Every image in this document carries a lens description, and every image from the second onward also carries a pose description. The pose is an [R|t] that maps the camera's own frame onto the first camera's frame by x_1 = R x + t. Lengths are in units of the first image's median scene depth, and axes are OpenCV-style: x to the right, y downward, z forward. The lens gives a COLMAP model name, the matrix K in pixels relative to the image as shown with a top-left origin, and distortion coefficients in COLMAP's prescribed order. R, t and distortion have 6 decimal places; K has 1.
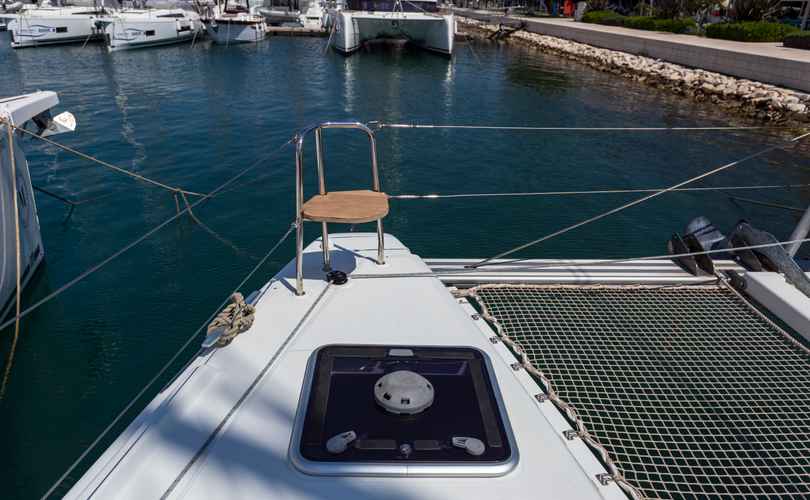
lens RADIAL K [[594.0, 0, 405.0], [0, 594.0, 250.0], [0, 0, 1]] dist [-0.001607, 0.000068]
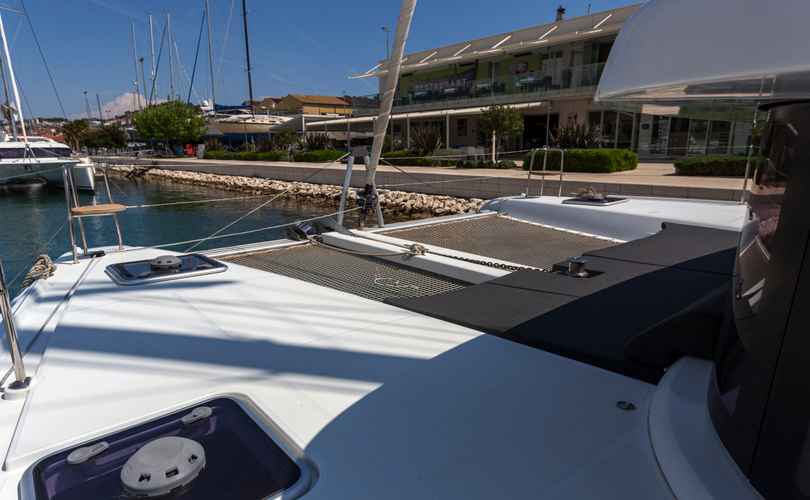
lens RADIAL K [[486.9, 0, 394.1], [0, 486.9, 262.0], [0, 0, 1]] dist [-0.005265, -0.001632]
pose [[0.801727, -0.175493, 0.571345, -0.016752], [0.266083, 0.960768, -0.078268, 0.028765], [-0.535195, 0.214775, 0.816969, -0.040919]]
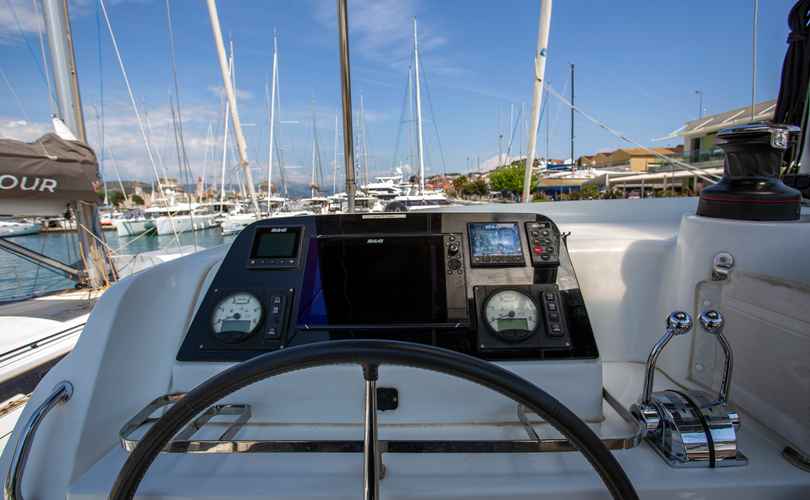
lens RADIAL K [[398.0, 0, 419.7], [0, 398.0, 250.1], [0, 0, 1]] dist [-0.026374, 0.000815]
pose [[0.998103, -0.045910, -0.041010, 0.020199], [0.033450, 0.963731, -0.264772, 0.052086], [0.051679, 0.262898, 0.963439, -0.141028]]
